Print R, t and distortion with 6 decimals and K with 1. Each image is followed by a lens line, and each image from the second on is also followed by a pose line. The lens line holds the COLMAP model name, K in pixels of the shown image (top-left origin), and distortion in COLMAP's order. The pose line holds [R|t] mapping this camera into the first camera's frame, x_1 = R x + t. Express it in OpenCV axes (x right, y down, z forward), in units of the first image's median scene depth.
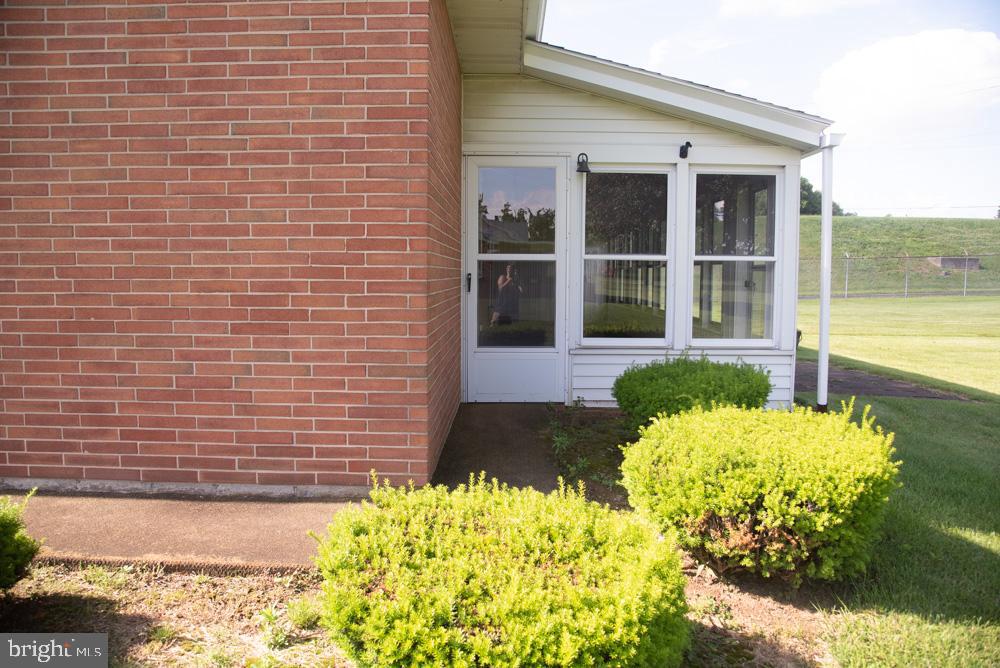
lens RADIAL K [[684.1, 0, 500.2], [0, 684.1, 329.6], [0, 0, 1]] dist [-0.070946, 0.008060]
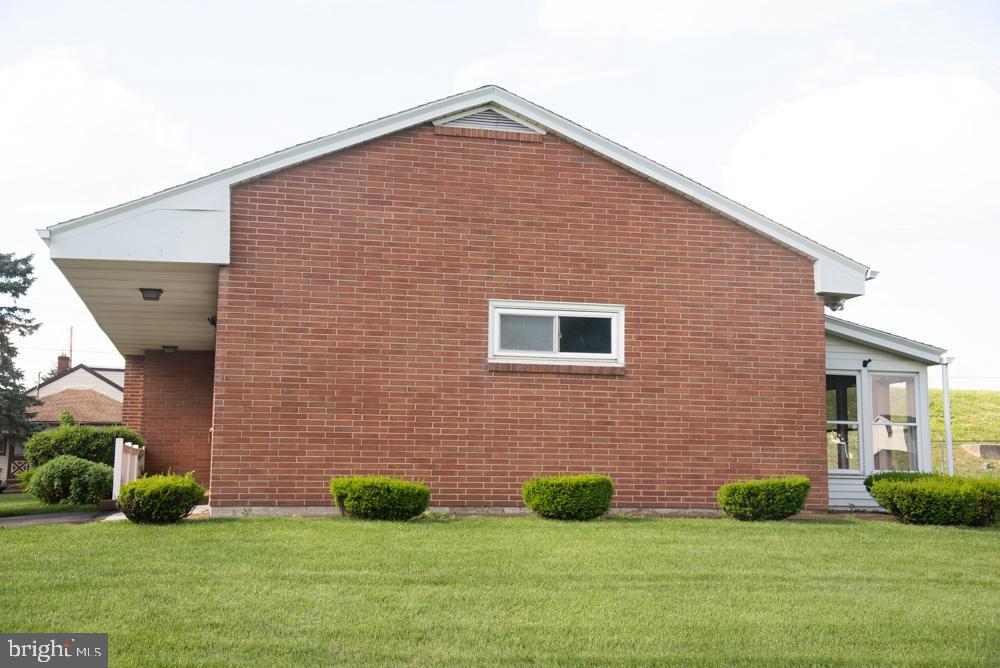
lens RADIAL K [[1292.7, 0, 500.6], [0, 1292.7, 333.4], [0, 0, 1]] dist [0.225958, 0.000000]
pose [[0.968621, 0.030759, 0.246632, -2.501862], [0.017595, 0.981337, -0.191490, 0.504750], [-0.247919, 0.189821, 0.950002, -3.414636]]
